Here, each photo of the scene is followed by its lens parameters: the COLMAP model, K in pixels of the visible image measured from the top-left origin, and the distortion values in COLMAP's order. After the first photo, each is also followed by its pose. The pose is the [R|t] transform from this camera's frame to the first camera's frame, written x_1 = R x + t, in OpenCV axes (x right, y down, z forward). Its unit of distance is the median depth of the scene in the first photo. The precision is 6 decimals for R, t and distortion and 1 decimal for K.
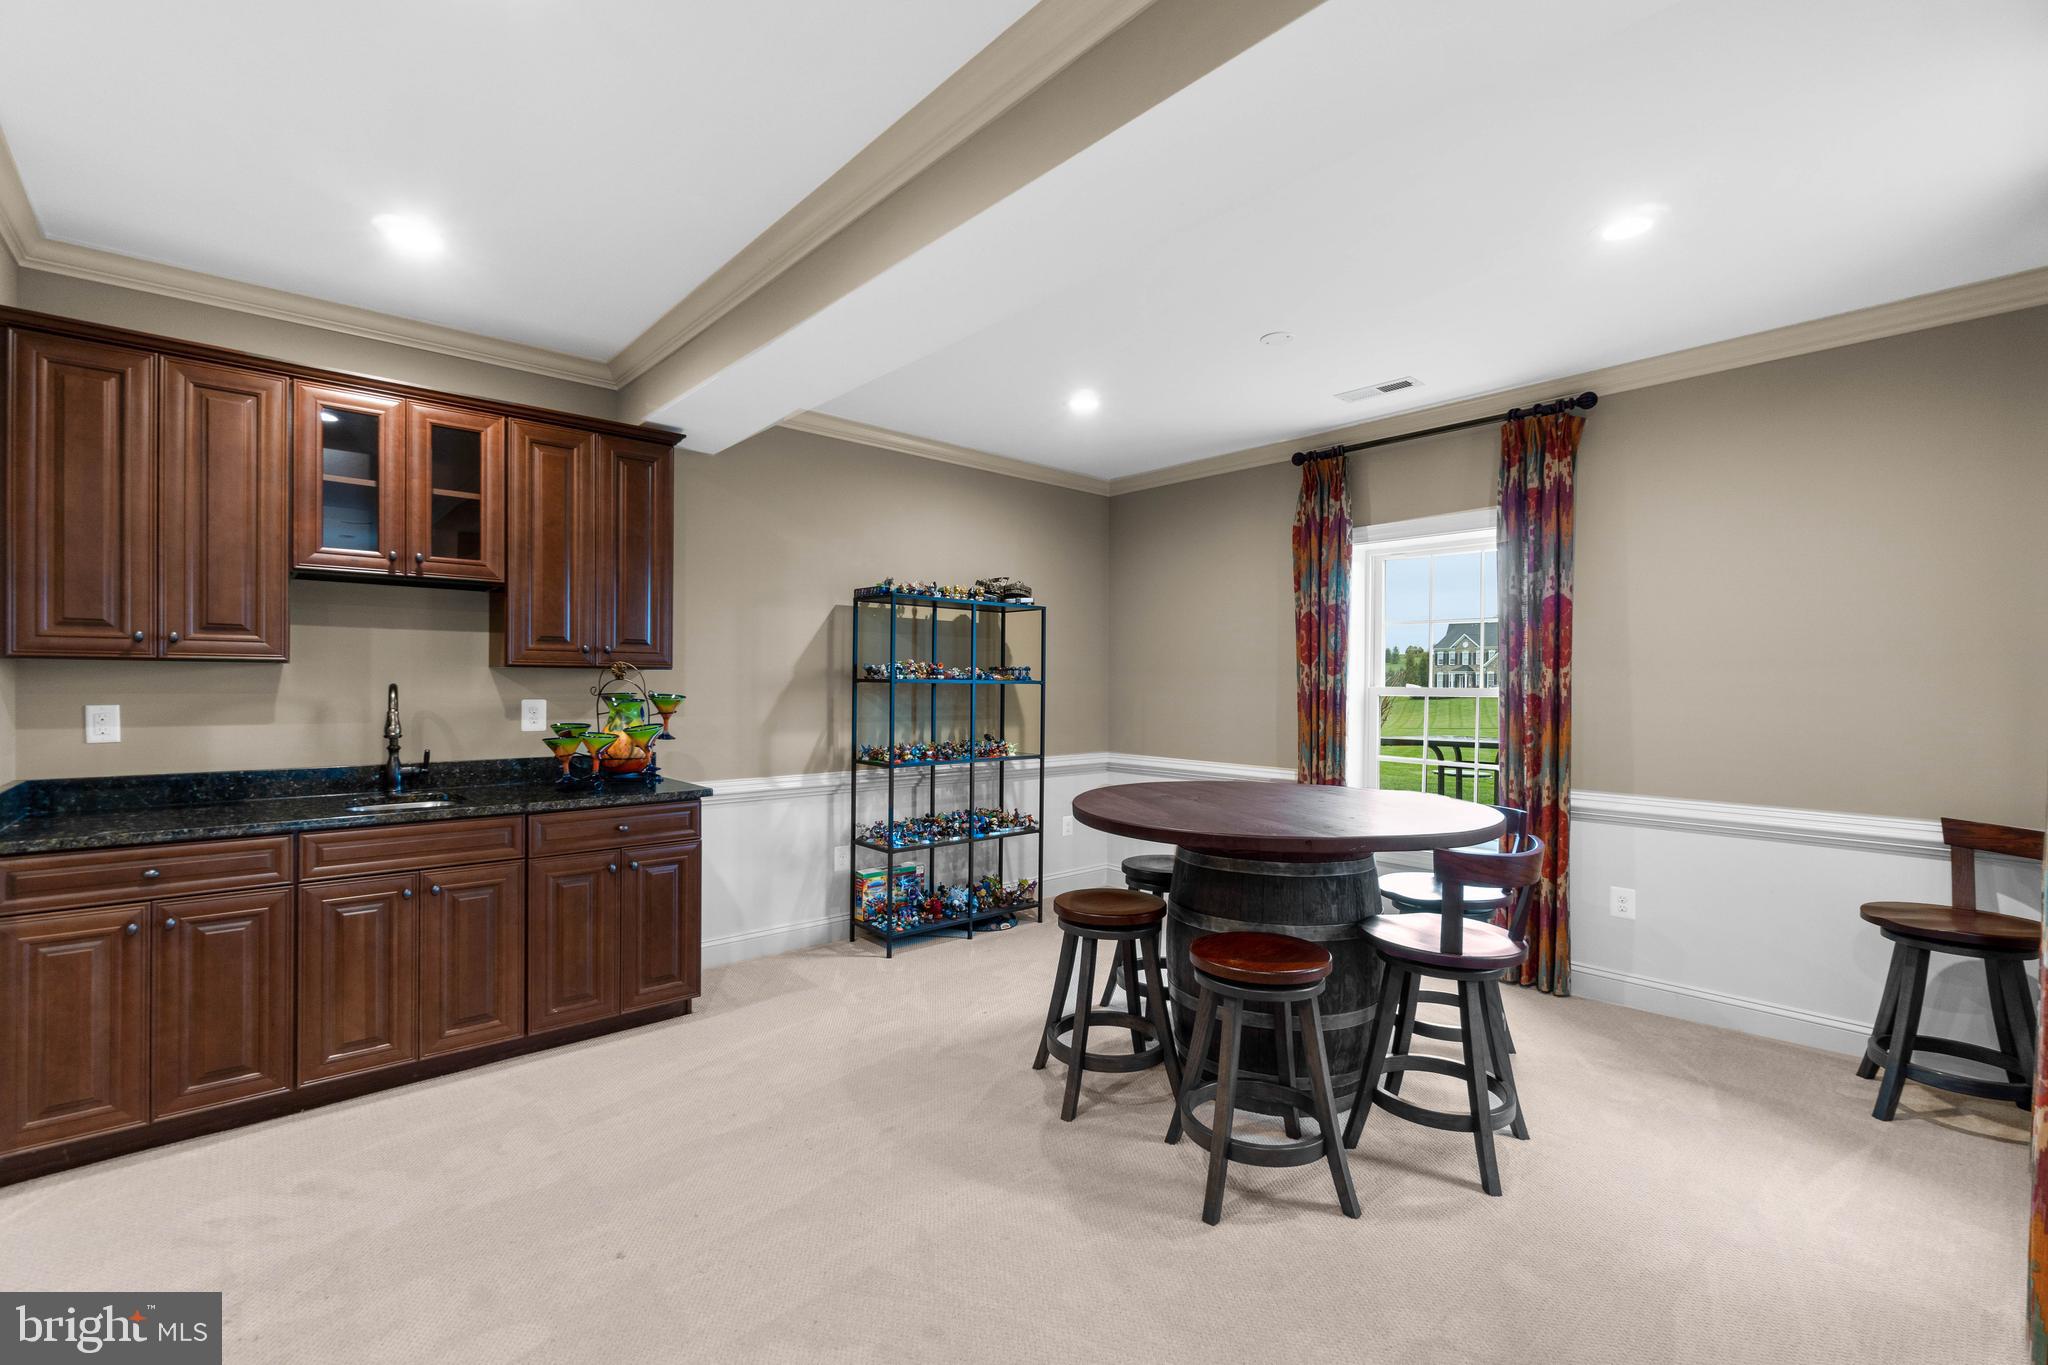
lens RADIAL K [[889.4, 0, 1020.3], [0, 889.4, 683.6], [0, 0, 1]] dist [-0.006869, 0.001602]
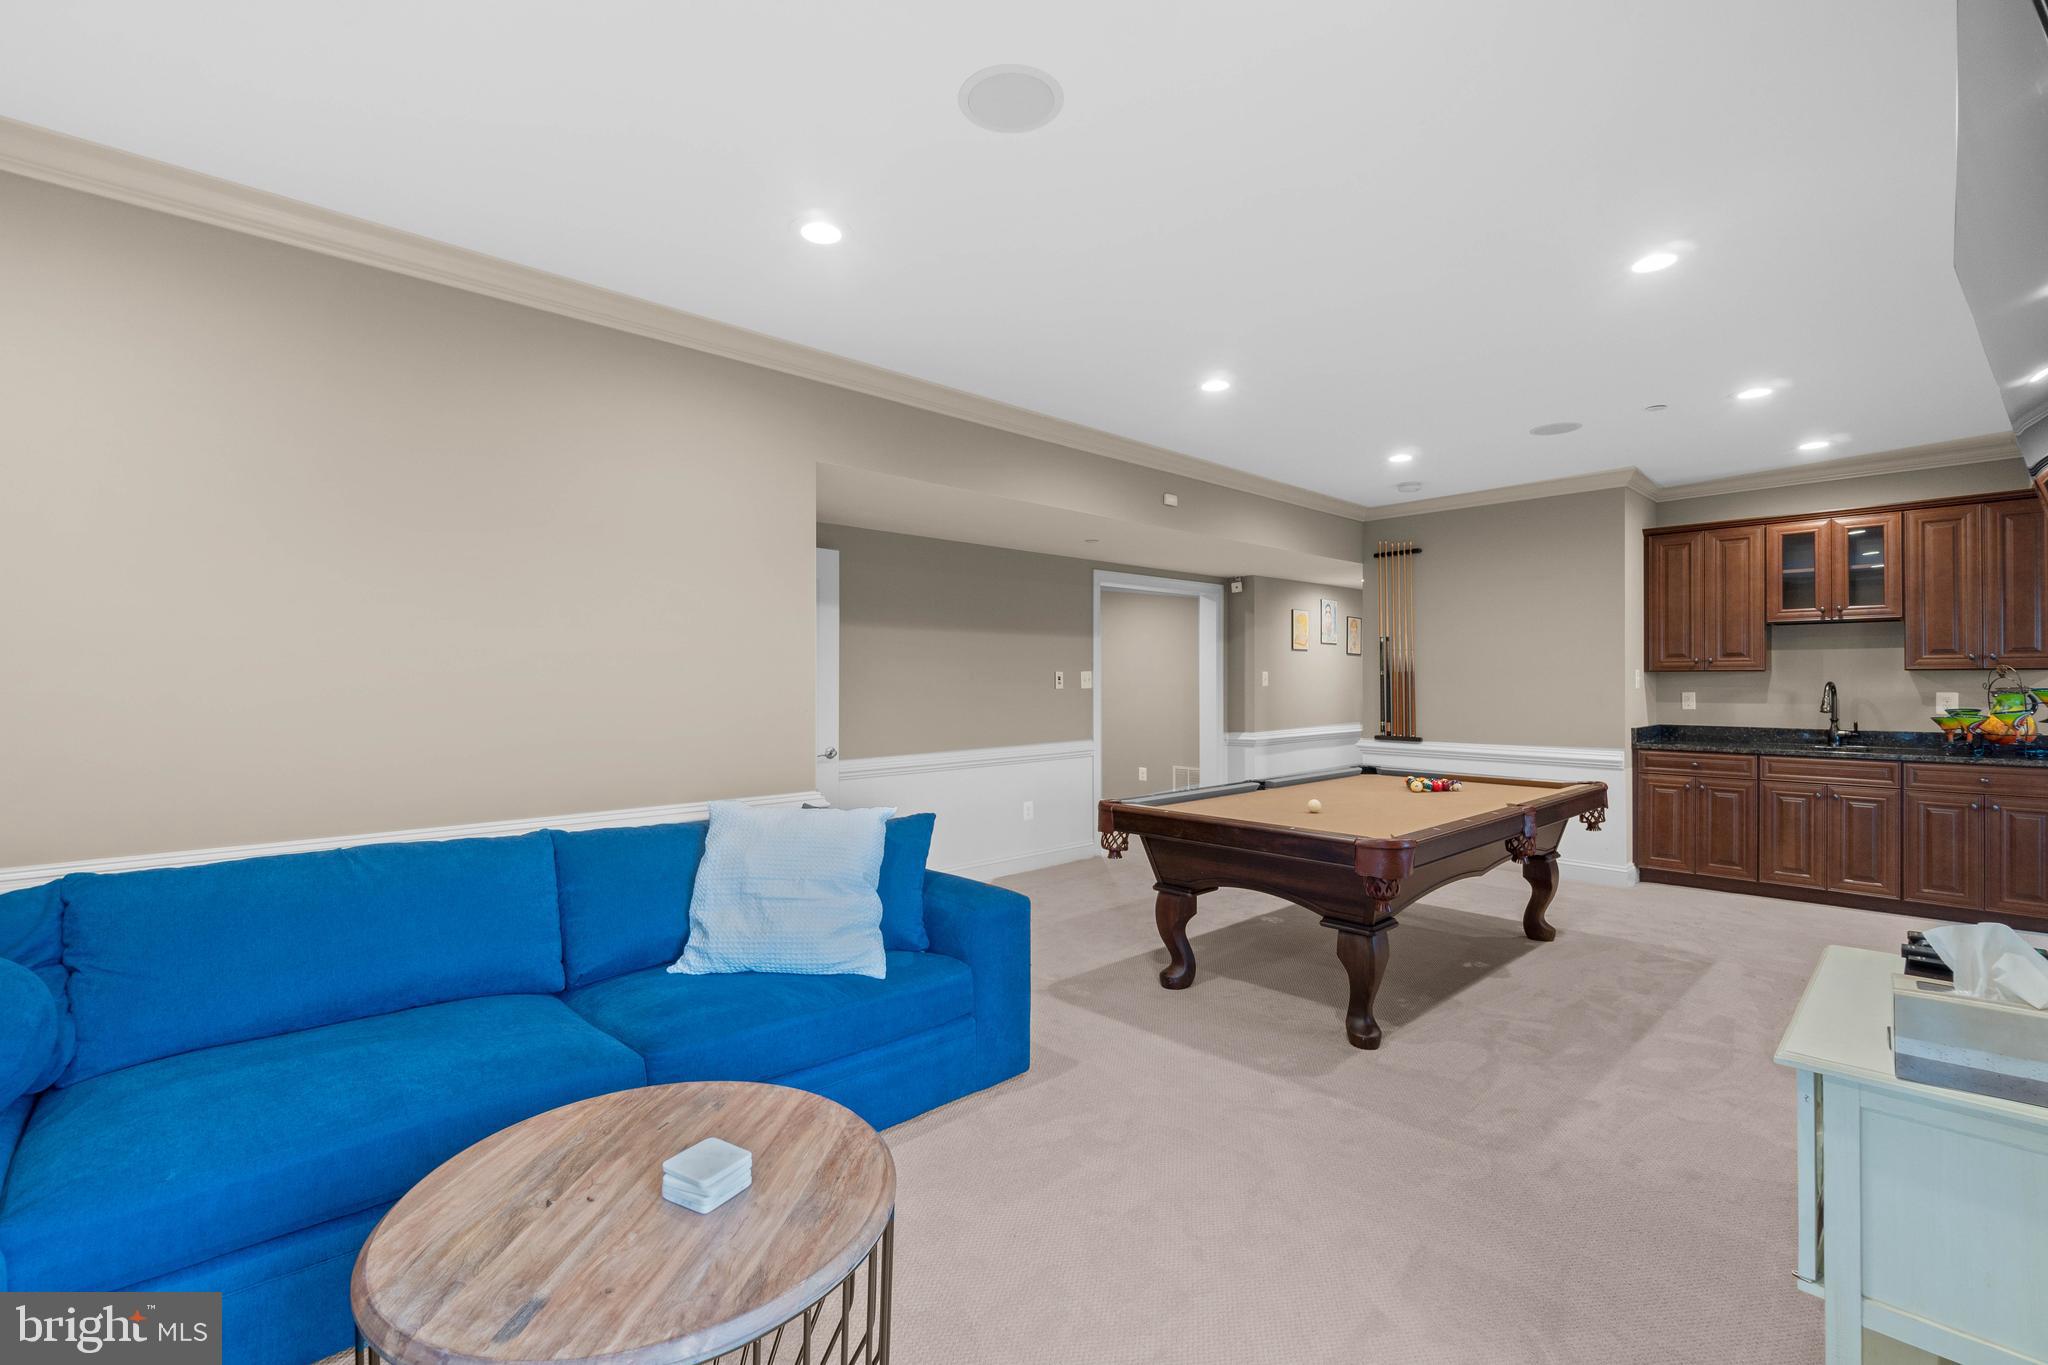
lens RADIAL K [[889.4, 0, 1021.2], [0, 889.4, 682.8], [0, 0, 1]] dist [-0.006869, 0.001602]
pose [[0.023111, -0.009204, -0.999691, 1.052375], [-0.003884, 0.999949, -0.009296, 0.025906], [0.999725, 0.004097, 0.023074, -0.660033]]
